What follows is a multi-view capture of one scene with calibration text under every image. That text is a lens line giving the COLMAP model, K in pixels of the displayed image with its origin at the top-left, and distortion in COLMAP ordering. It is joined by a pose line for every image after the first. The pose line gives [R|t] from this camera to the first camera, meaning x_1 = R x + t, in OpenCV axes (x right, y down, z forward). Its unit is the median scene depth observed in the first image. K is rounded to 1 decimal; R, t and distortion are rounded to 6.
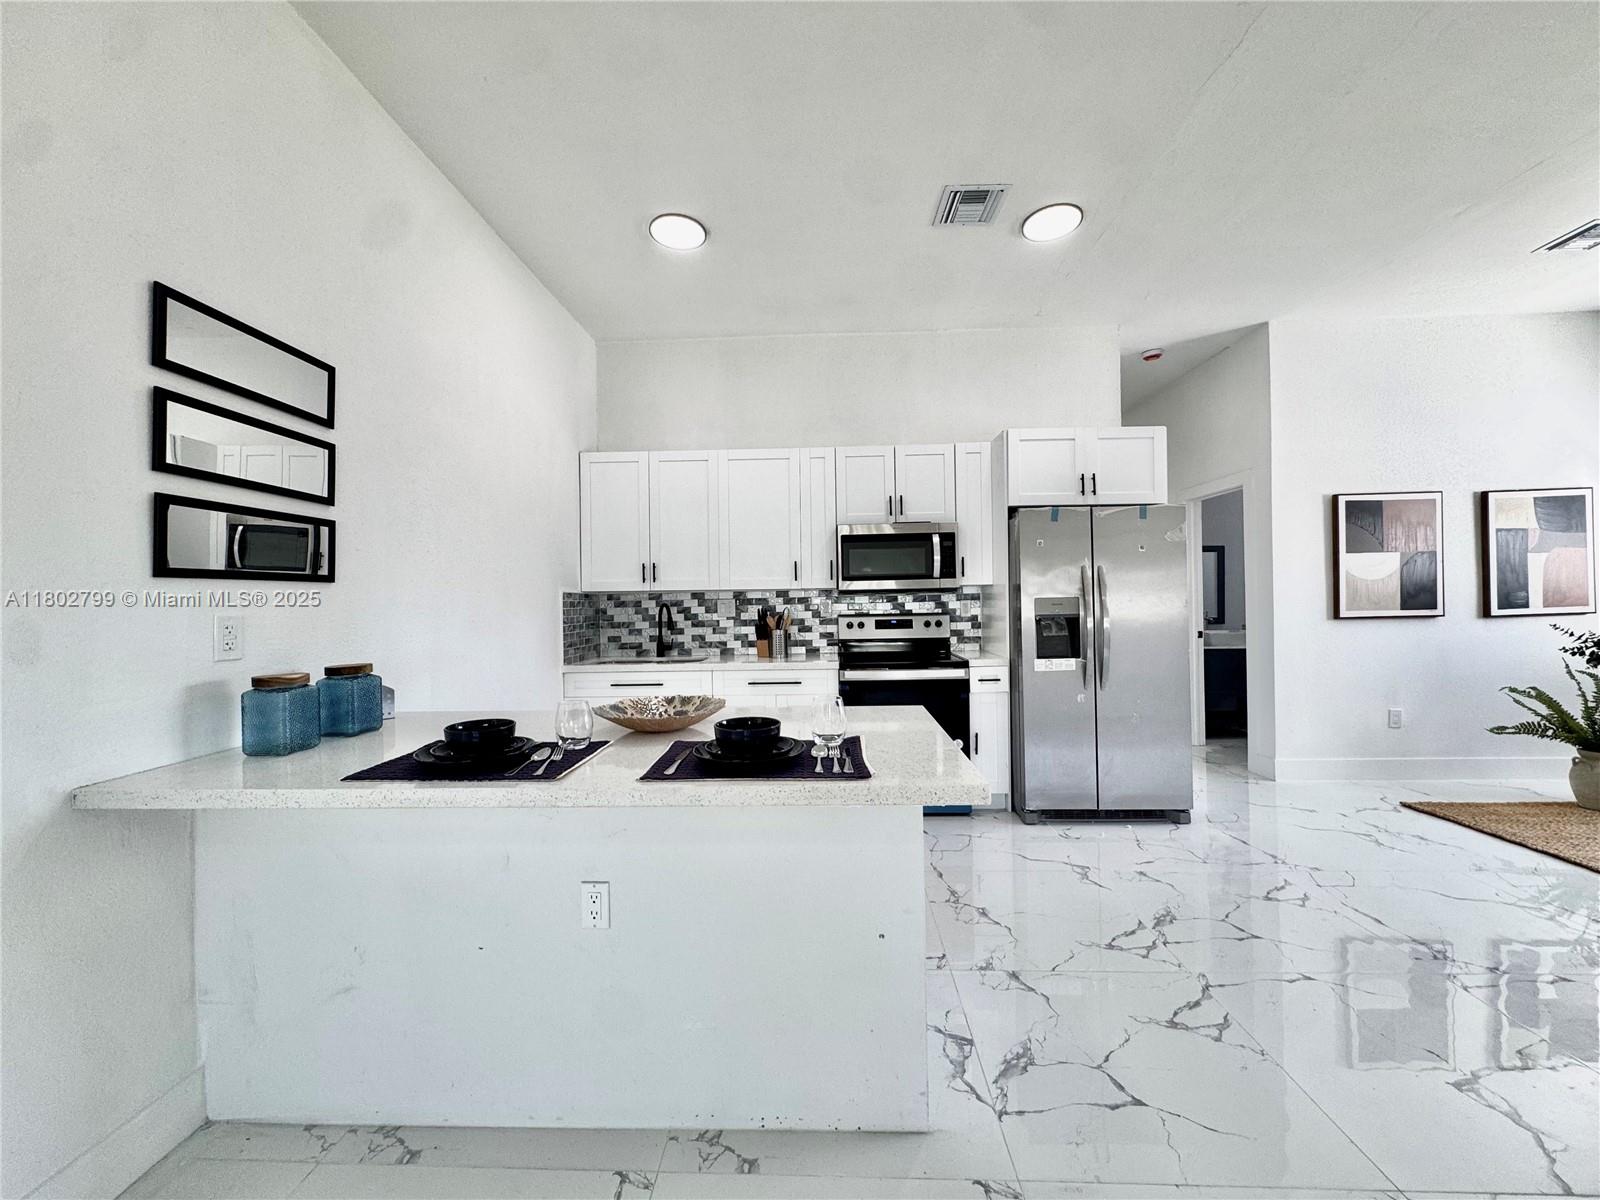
lens RADIAL K [[634.4, 0, 797.7], [0, 634.4, 600.4], [0, 0, 1]] dist [-0.003441, 0.000001]
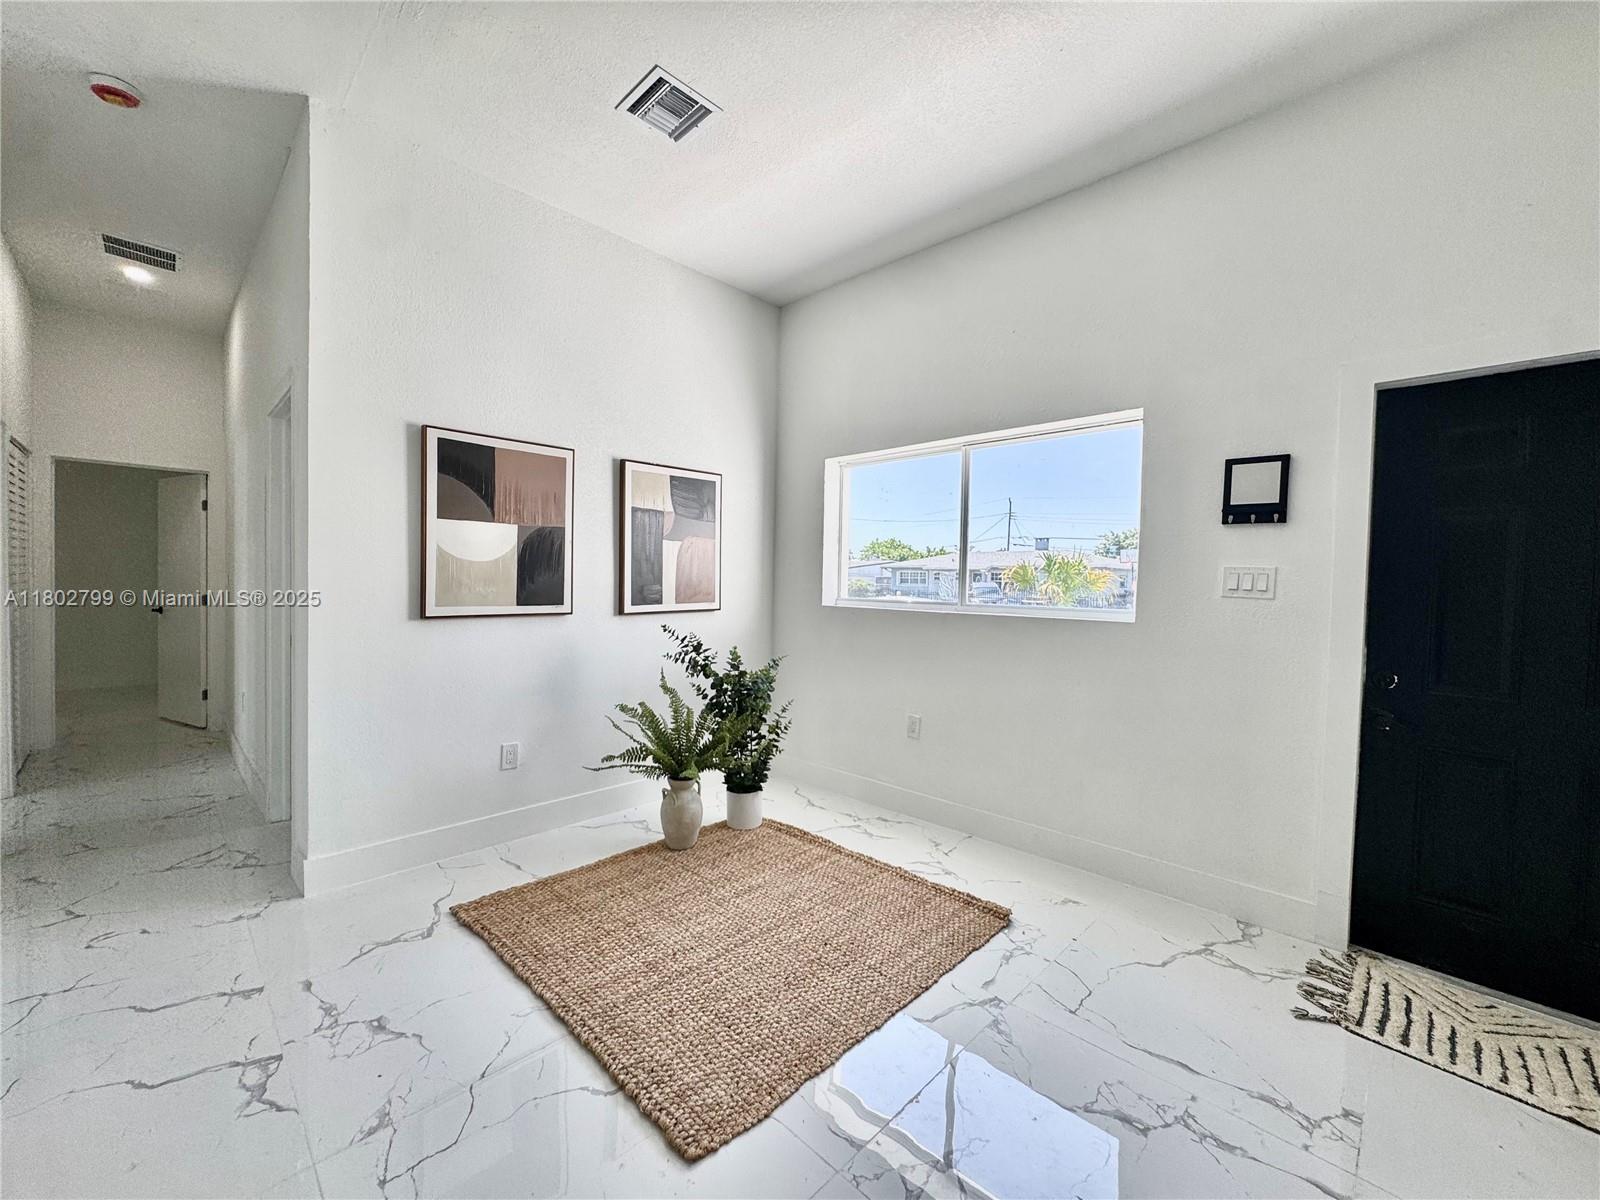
lens RADIAL K [[634.4, 0, 798.7], [0, 634.4, 601.6], [0, 0, 1]] dist [-0.003441, 0.000001]
pose [[0.662326, 0.007683, 0.749177, 0.634101], [-0.032649, 0.999293, 0.018616, -0.013233], [-0.748504, -0.036790, 0.662109, 0.290560]]
